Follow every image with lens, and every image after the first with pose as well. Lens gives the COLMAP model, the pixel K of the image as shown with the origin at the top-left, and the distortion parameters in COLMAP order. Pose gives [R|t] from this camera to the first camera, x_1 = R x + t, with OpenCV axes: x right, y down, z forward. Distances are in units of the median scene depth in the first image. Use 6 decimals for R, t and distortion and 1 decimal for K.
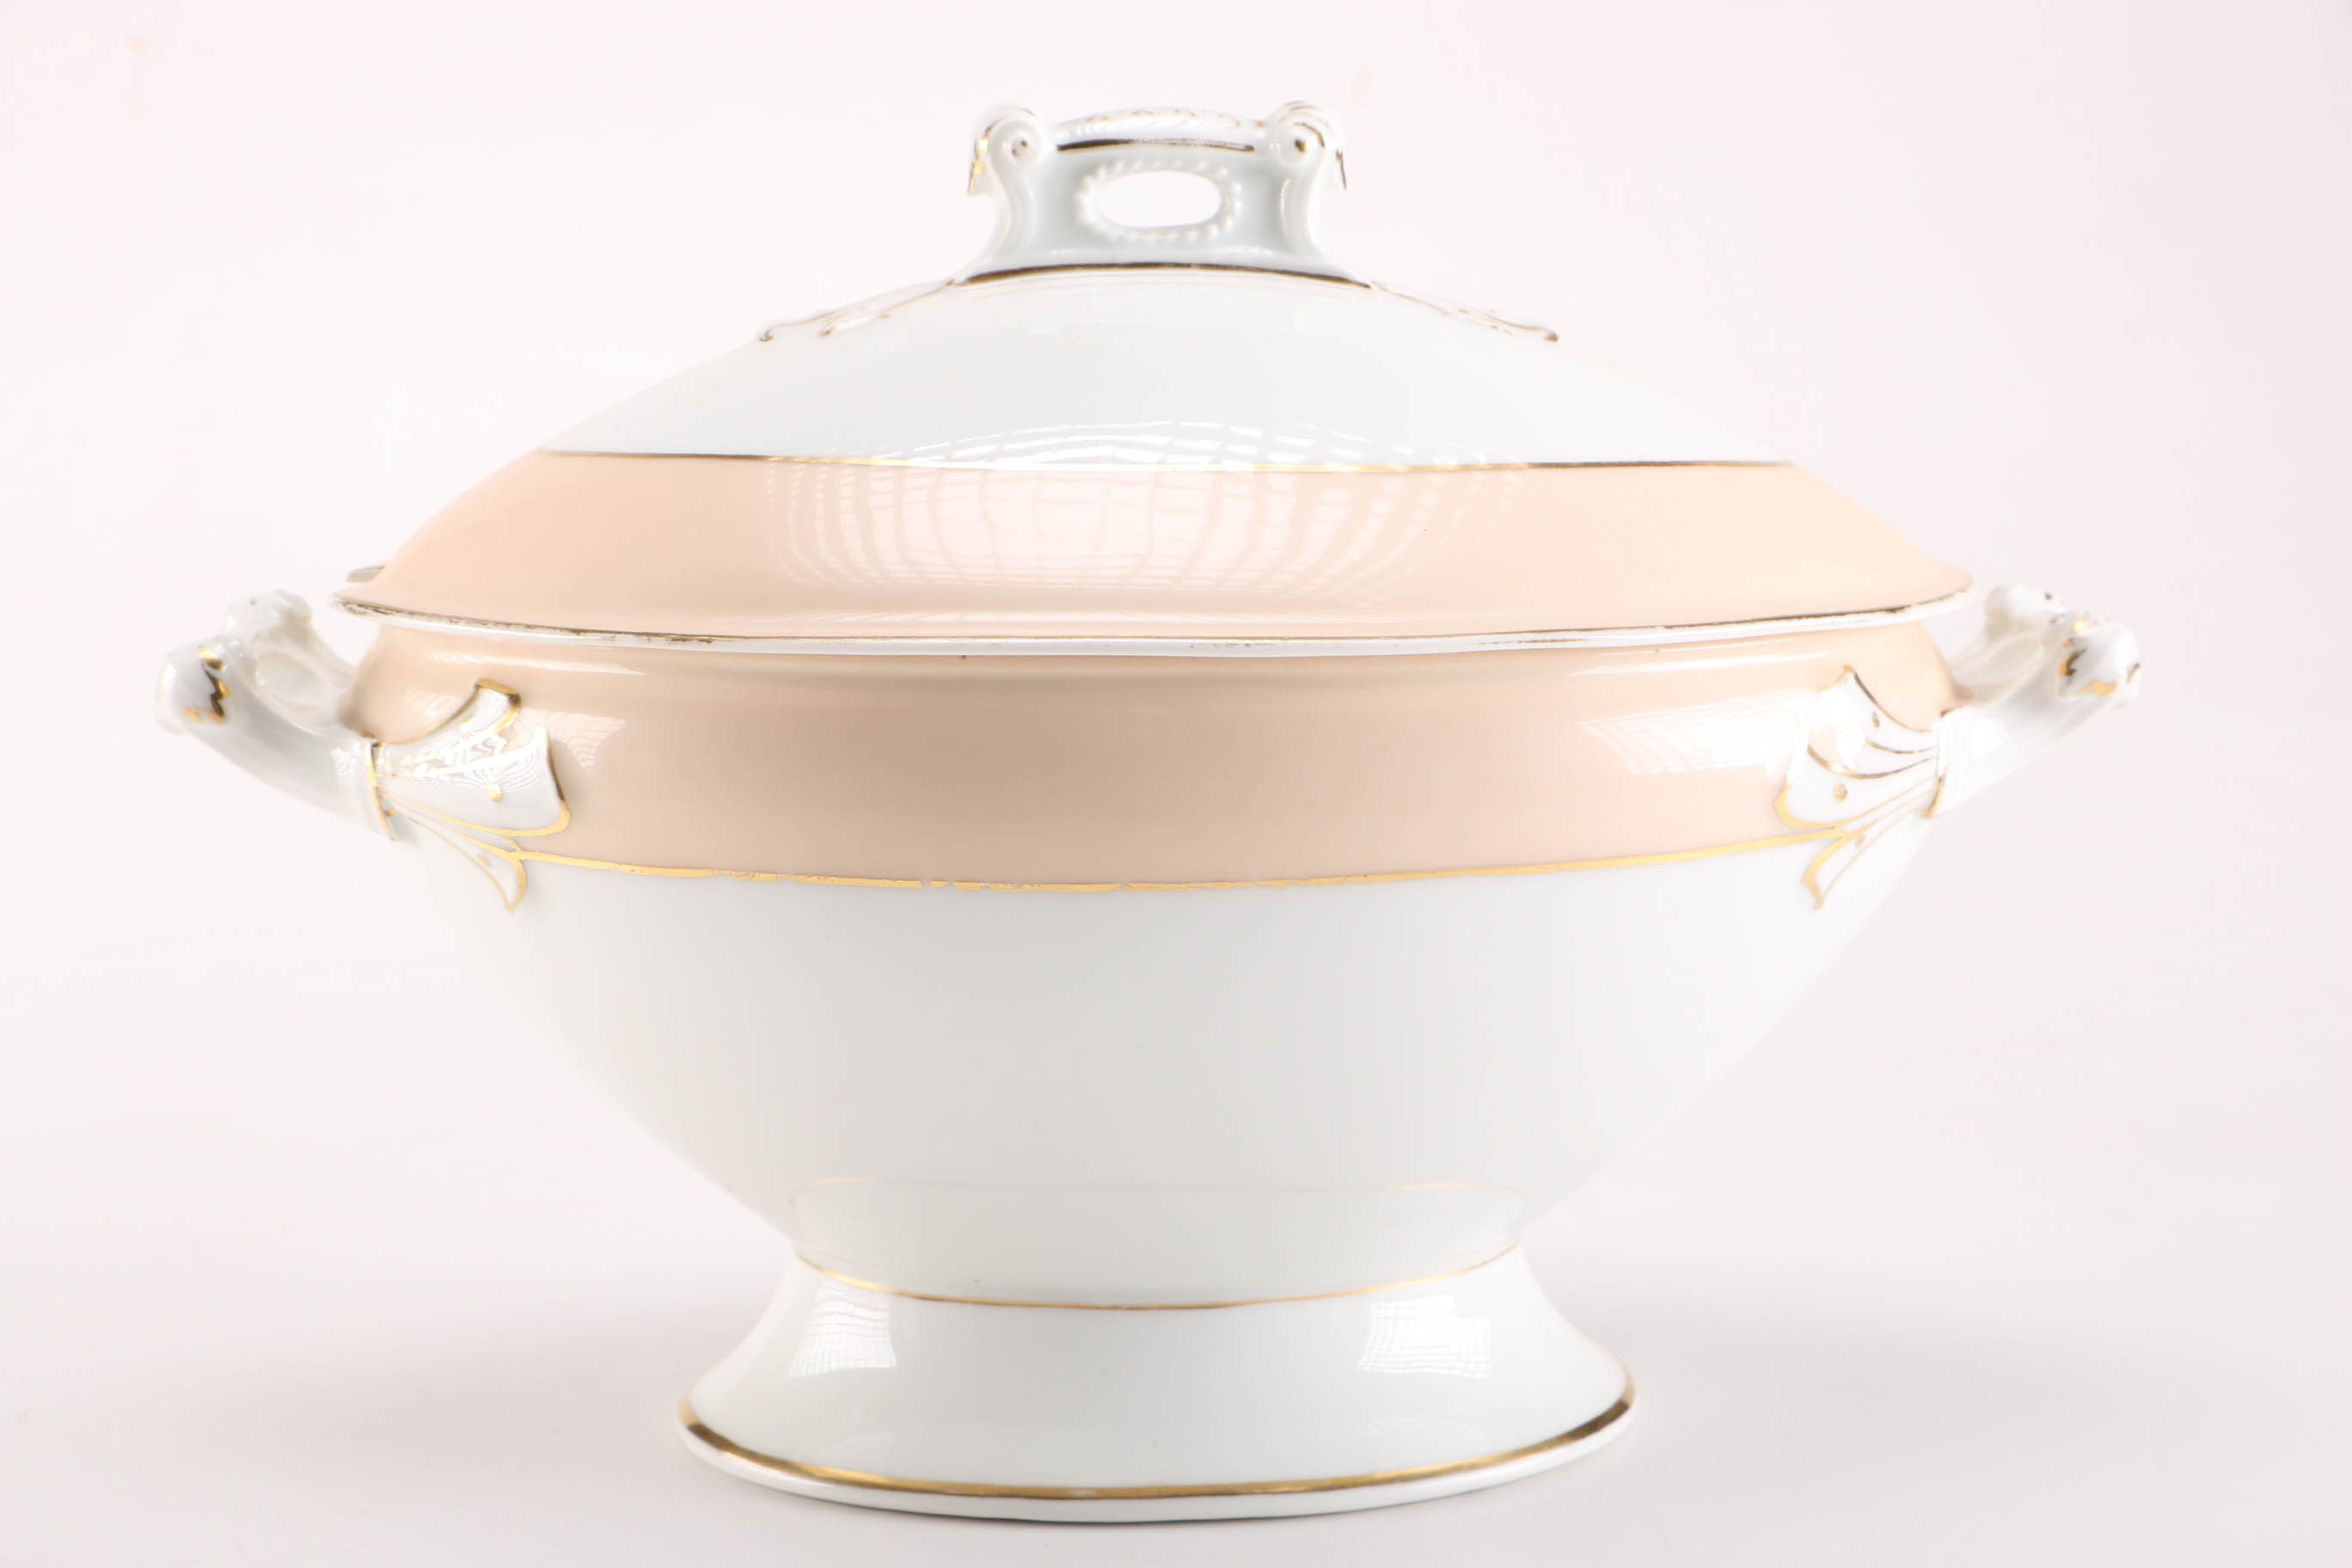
lens RADIAL K [[3786.8, 0, 1172.2], [0, 3786.8, 782.0], [0, 0, 1]] dist [0.202653, 0.000000]
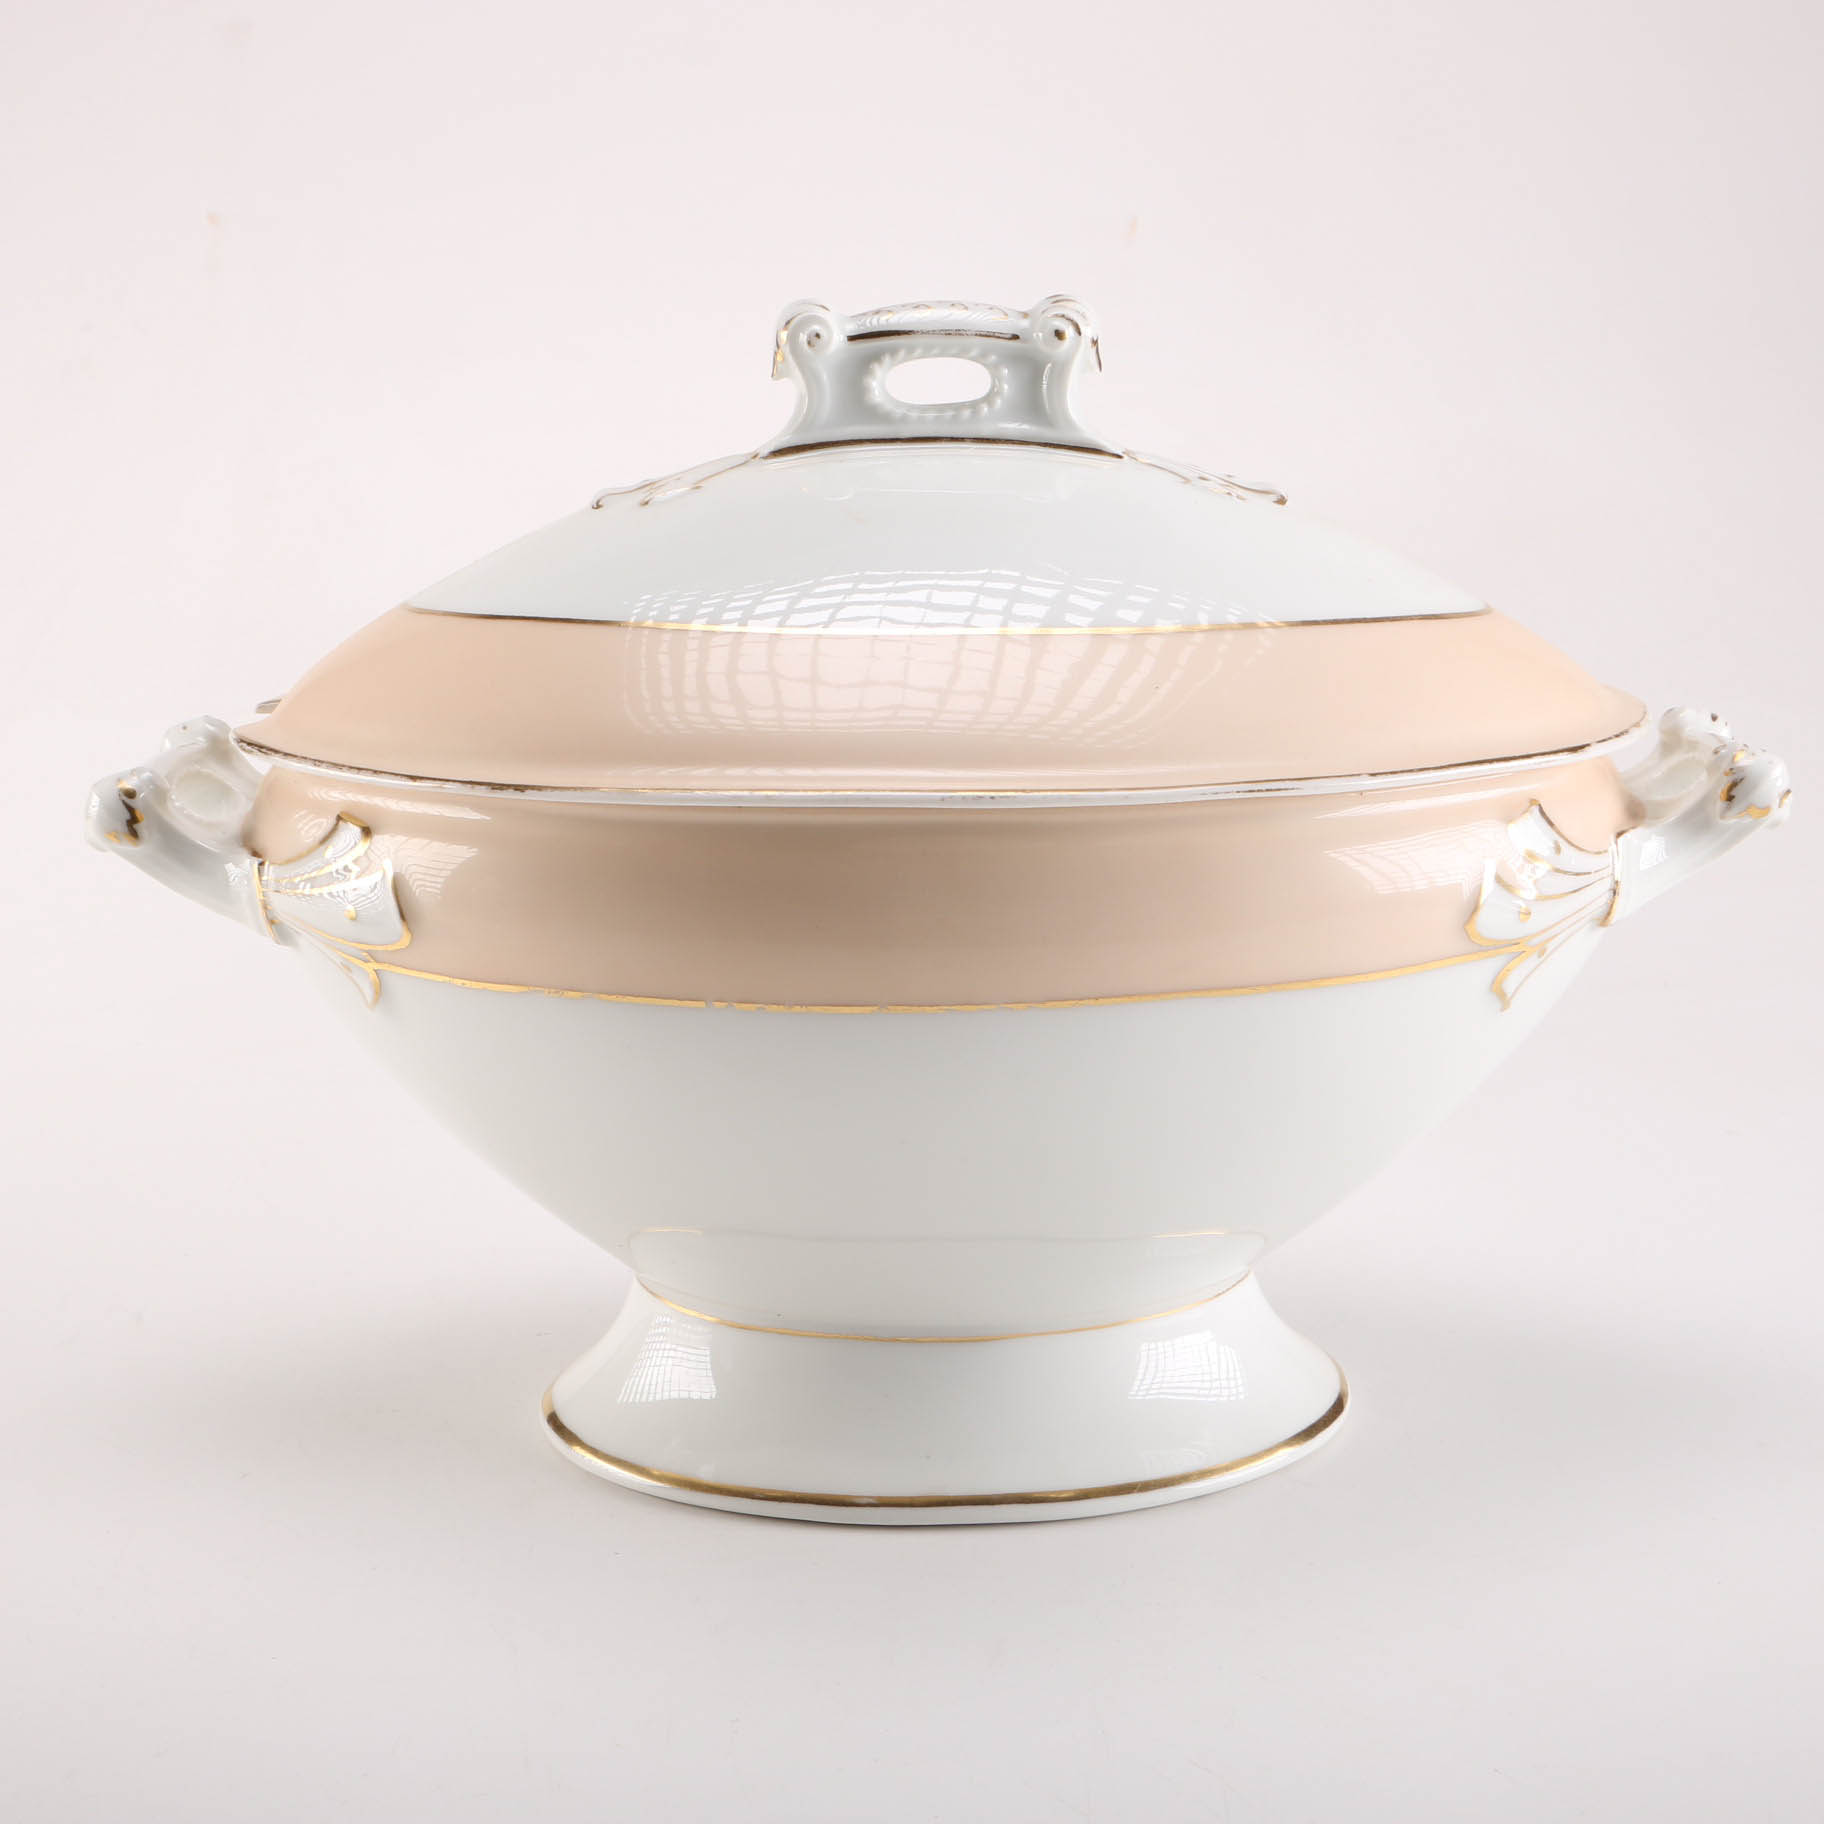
lens RADIAL K [[2785.8, 0, 912.8], [0, 2785.8, 912.5], [0, 0, 1]] dist [0.022210, 0.000000]
pose [[0.998249, 0.004397, -0.058985, 0.040424], [-0.000419, 0.997733, 0.067289, -0.051046], [0.059147, -0.067146, 0.995988, 0.154146]]
